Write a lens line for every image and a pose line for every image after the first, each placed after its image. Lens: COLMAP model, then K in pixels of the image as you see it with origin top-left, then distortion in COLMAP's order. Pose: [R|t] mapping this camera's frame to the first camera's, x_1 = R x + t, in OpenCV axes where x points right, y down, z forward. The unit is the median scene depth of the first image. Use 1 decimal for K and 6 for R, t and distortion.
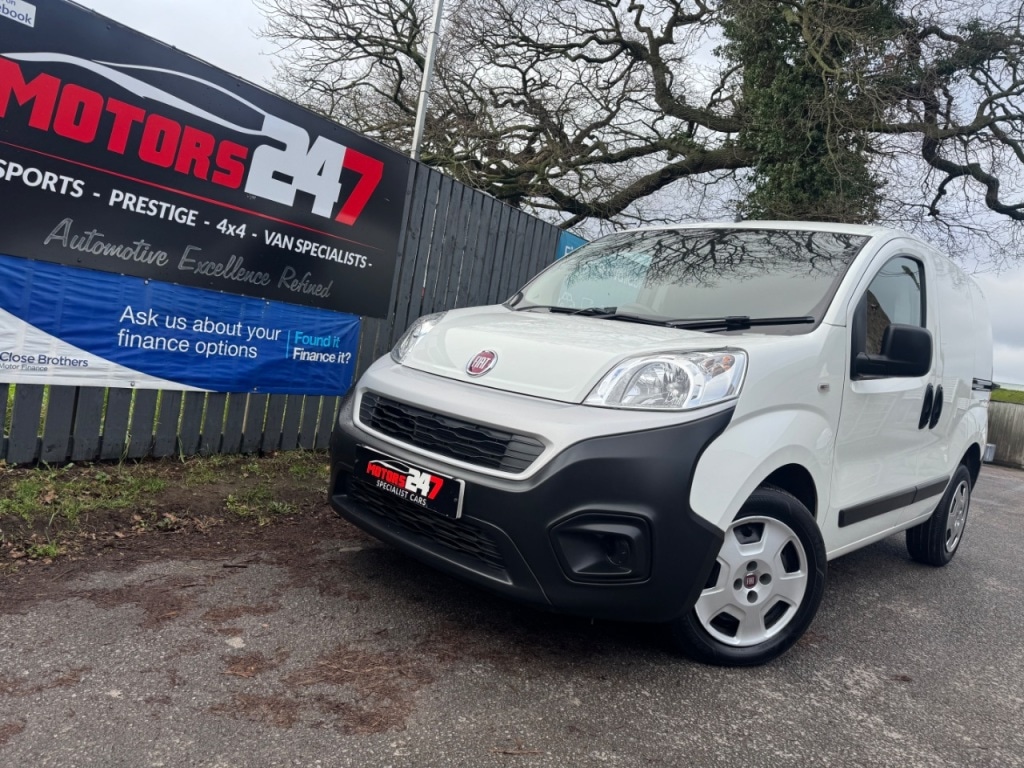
lens RADIAL K [[719.5, 0, 513.6], [0, 719.5, 387.9], [0, 0, 1]] dist [0.029257, -0.031511]
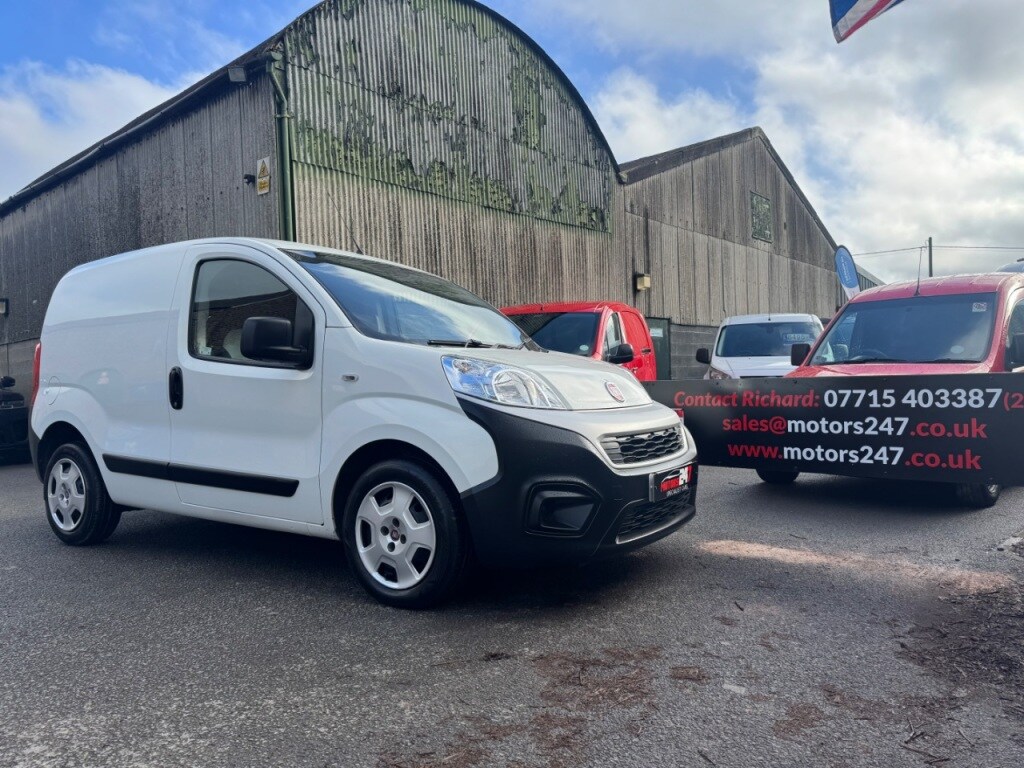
lens RADIAL K [[719.5, 0, 508.3], [0, 719.5, 384.2], [0, 0, 1]] dist [0.029257, -0.031511]
pose [[-0.971998, -0.131494, -0.194755, 0.130423], [-0.138492, 0.990103, 0.022703, -0.040466], [0.189842, 0.049040, -0.980589, 1.307019]]
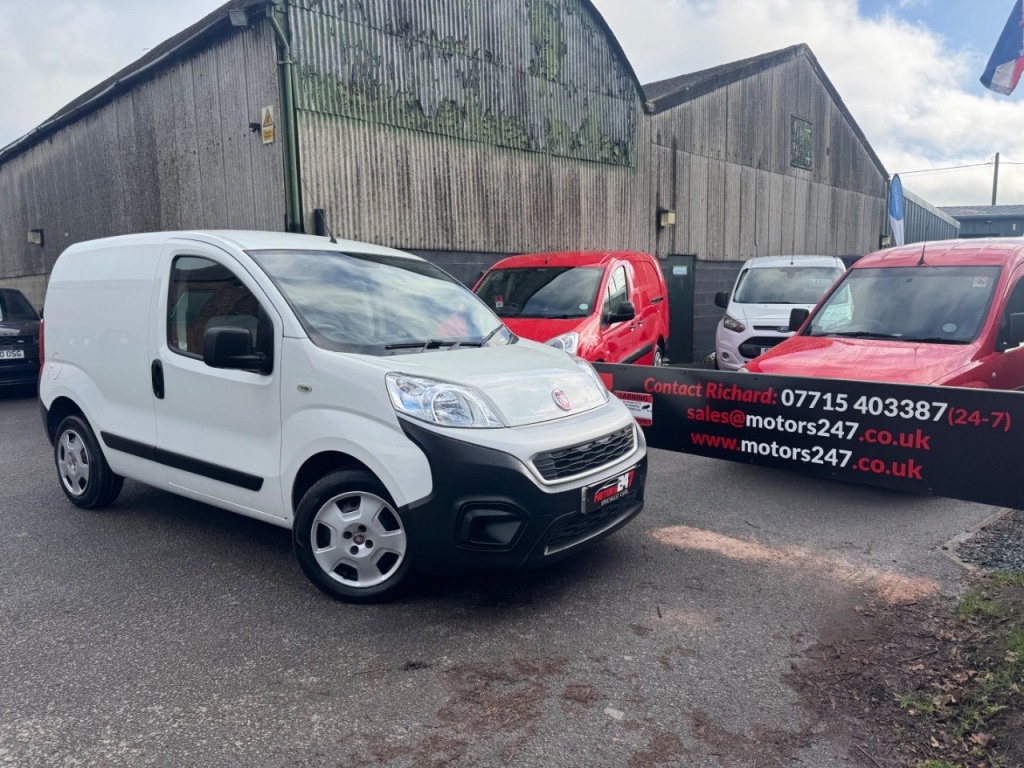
lens RADIAL K [[719.5, 0, 509.5], [0, 719.5, 386.6], [0, 0, 1]] dist [0.029257, -0.031511]
pose [[-0.979726, -0.126792, -0.155114, 0.017730], [-0.150853, 0.976374, 0.154718, -0.210427], [0.131832, 0.174981, -0.975706, 1.360078]]
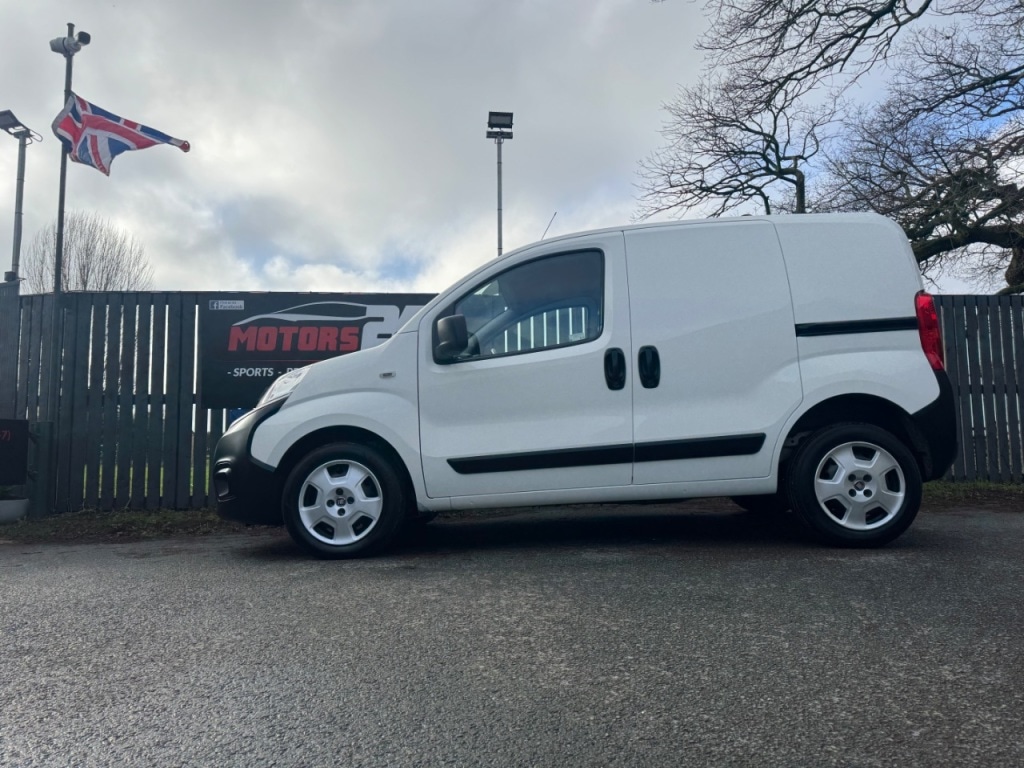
lens RADIAL K [[719.5, 0, 524.4], [0, 719.5, 401.7], [0, 0, 1]] dist [0.029257, -0.031511]
pose [[0.646025, -0.221467, -0.730482, 1.412158], [0.076709, 0.970976, -0.226540, 0.346198], [0.759452, 0.090316, 0.644264, 0.213247]]
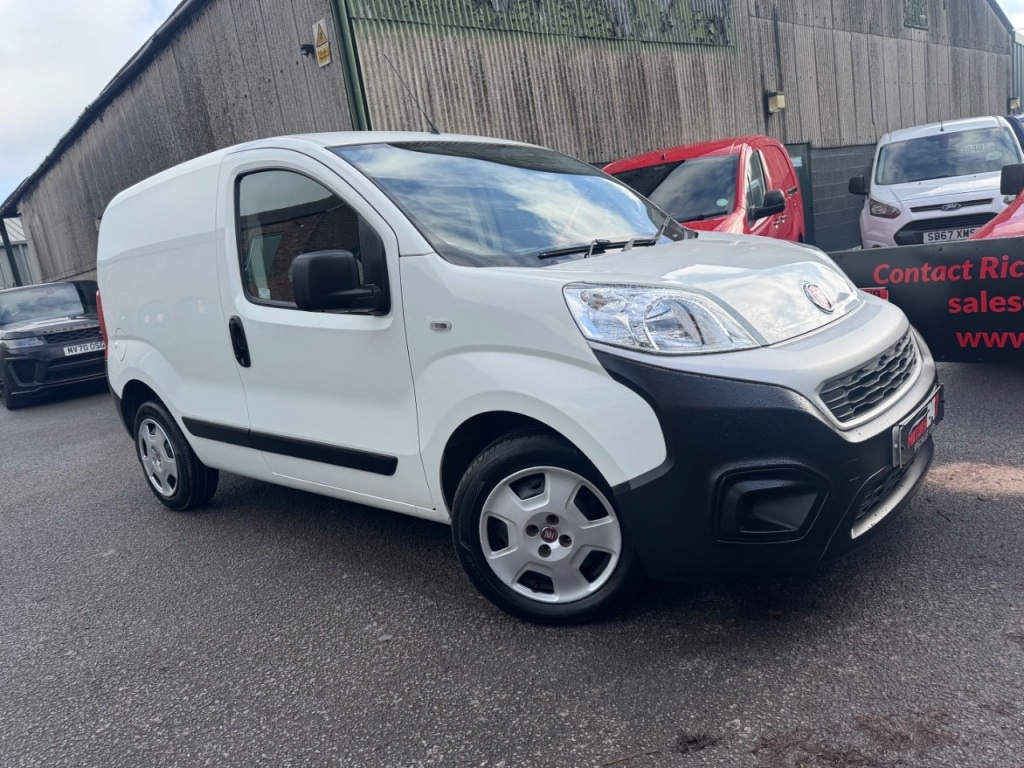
lens RADIAL K [[719.5, 0, 510.2], [0, 719.5, 381.9], [0, 0, 1]] dist [0.029257, -0.031511]
pose [[-0.998365, -0.005137, -0.056931, 0.121301], [-0.018232, 0.972556, 0.231953, -0.110939], [0.054176, 0.232612, -0.971060, 1.003436]]
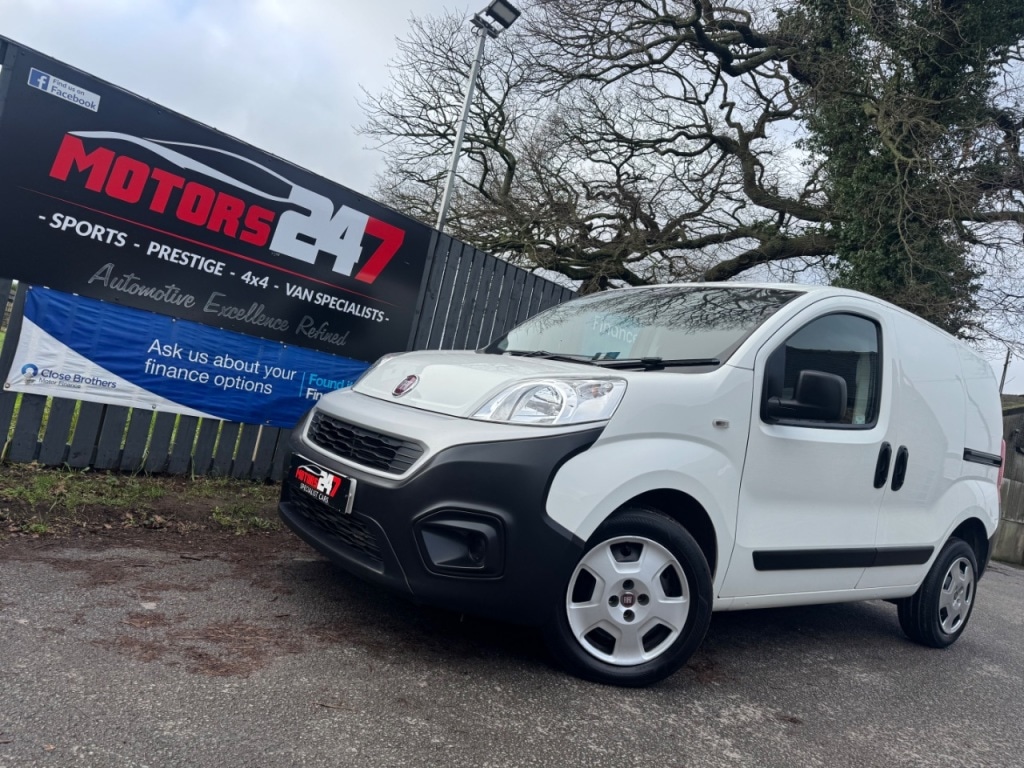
lens RADIAL K [[719.5, 0, 510.8], [0, 719.5, 387.9], [0, 0, 1]] dist [0.029257, -0.031511]
pose [[0.988003, 0.041649, -0.148713, 0.233114], [-0.058950, 0.991742, -0.113894, 0.070464], [0.142742, 0.121295, 0.982300, -0.065192]]
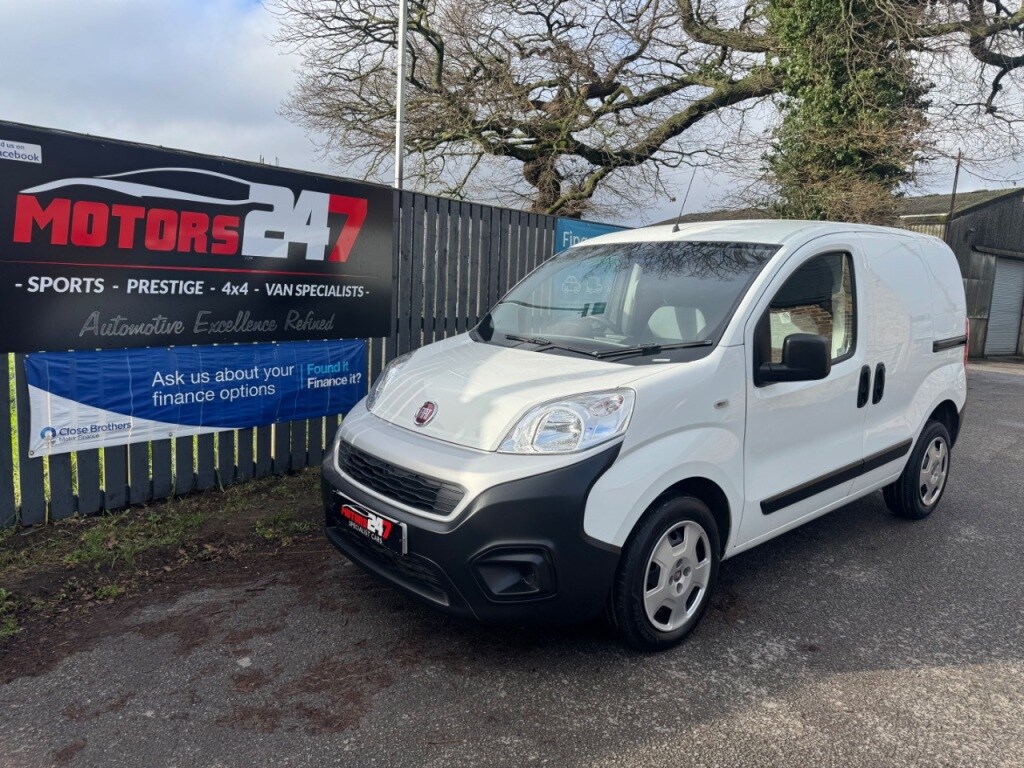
lens RADIAL K [[719.5, 0, 509.4], [0, 719.5, 385.9], [0, 0, 1]] dist [0.029257, -0.031511]
pose [[0.988287, -0.101441, -0.114014, 0.192050], [0.109802, 0.991513, 0.069609, -0.120235], [0.105985, -0.081313, 0.991038, -0.132811]]
